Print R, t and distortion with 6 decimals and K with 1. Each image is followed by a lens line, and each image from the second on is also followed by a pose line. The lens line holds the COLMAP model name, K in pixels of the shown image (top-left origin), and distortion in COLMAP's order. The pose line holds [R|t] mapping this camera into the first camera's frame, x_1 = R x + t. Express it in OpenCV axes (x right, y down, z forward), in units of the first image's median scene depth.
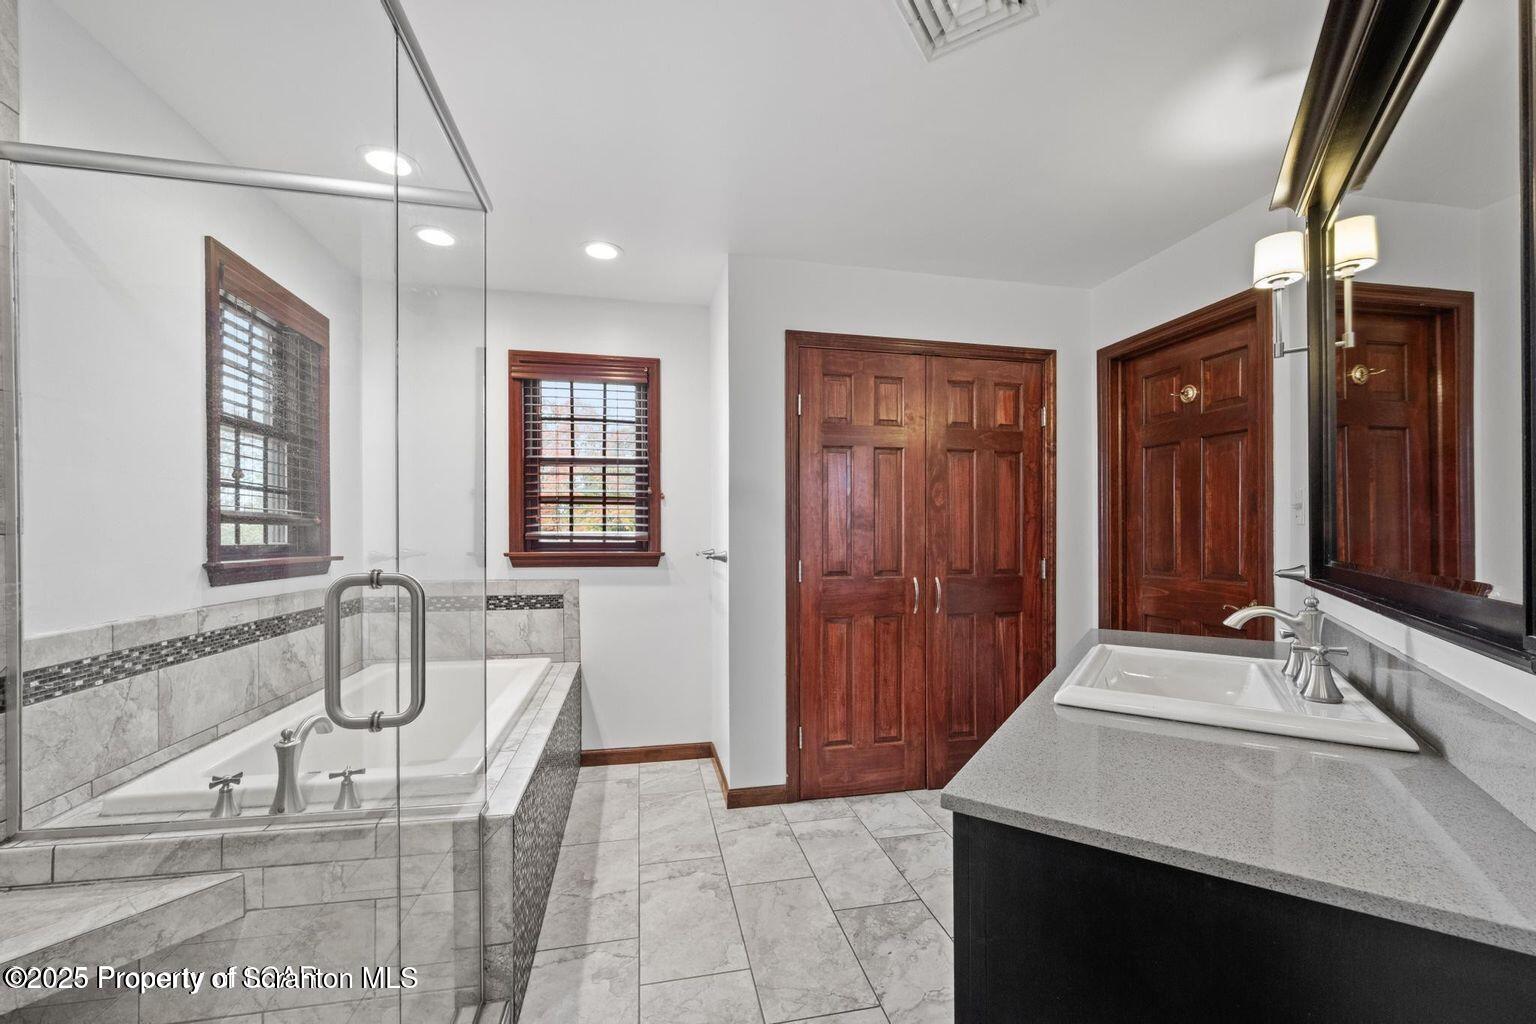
lens RADIAL K [[607.6, 0, 768.2], [0, 607.6, 526.4], [0, 0, 1]] dist [-0.002863, -0.000275]
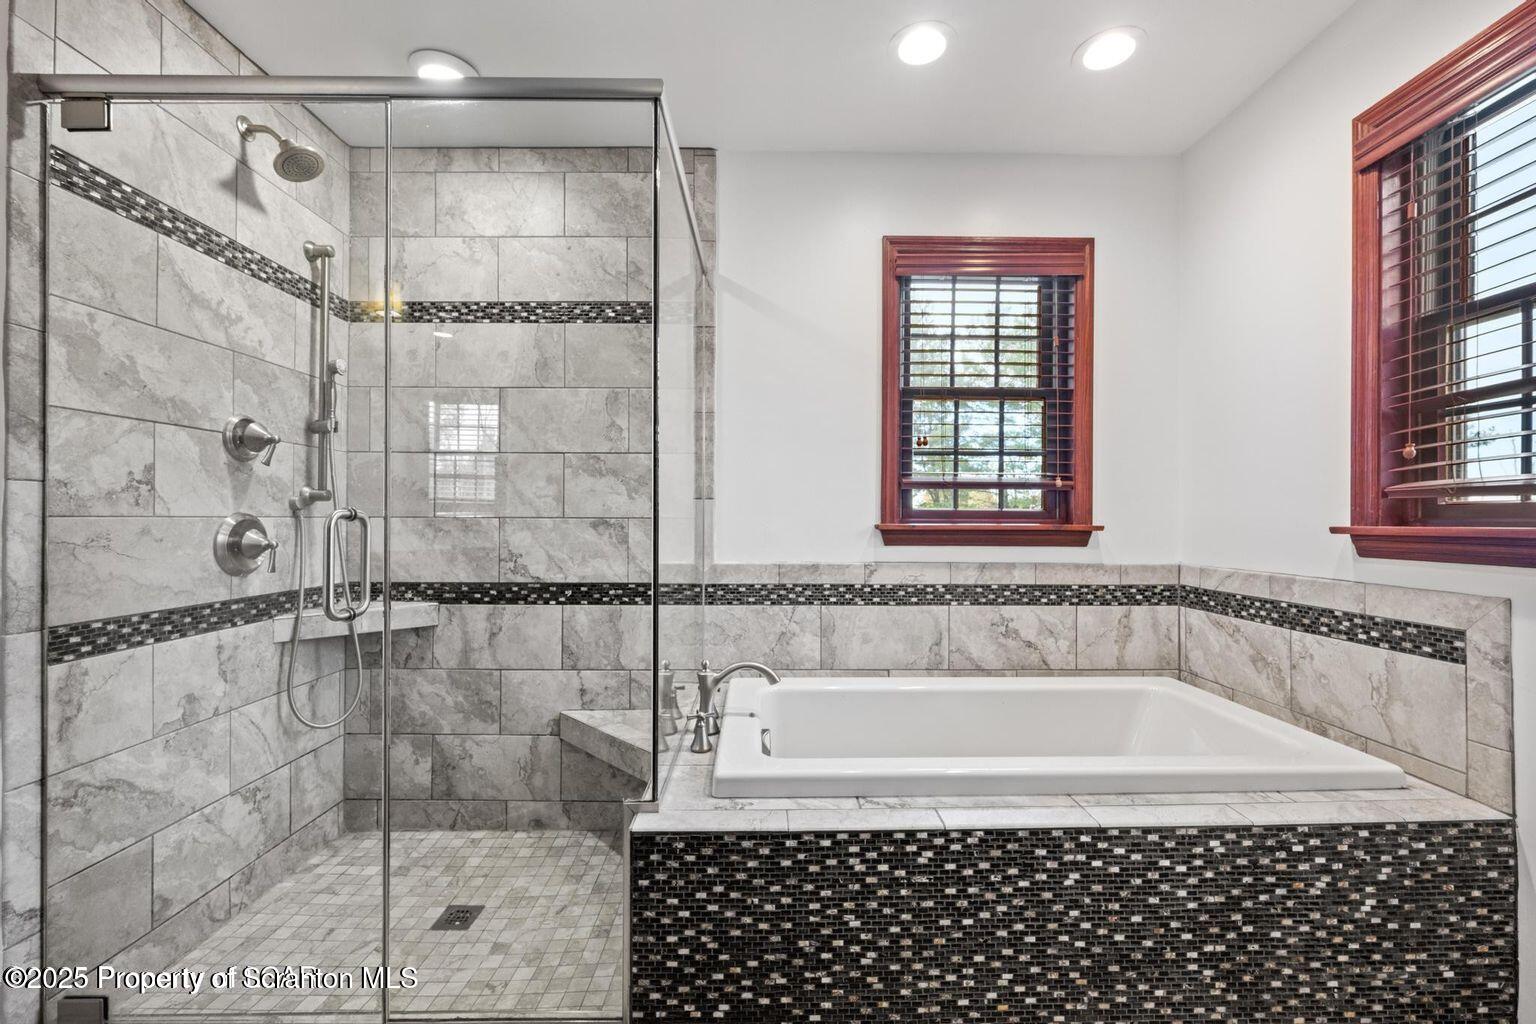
lens RADIAL K [[636.4, 0, 773.1], [0, 636.4, 516.3], [0, 0, 1]] dist [0.000375, 0.000131]
pose [[-0.196618, -0.007022, -0.980455, 0.281801], [0.013368, 0.999862, -0.009842, 0.054481], [0.980389, -0.015042, -0.196497, 1.030241]]
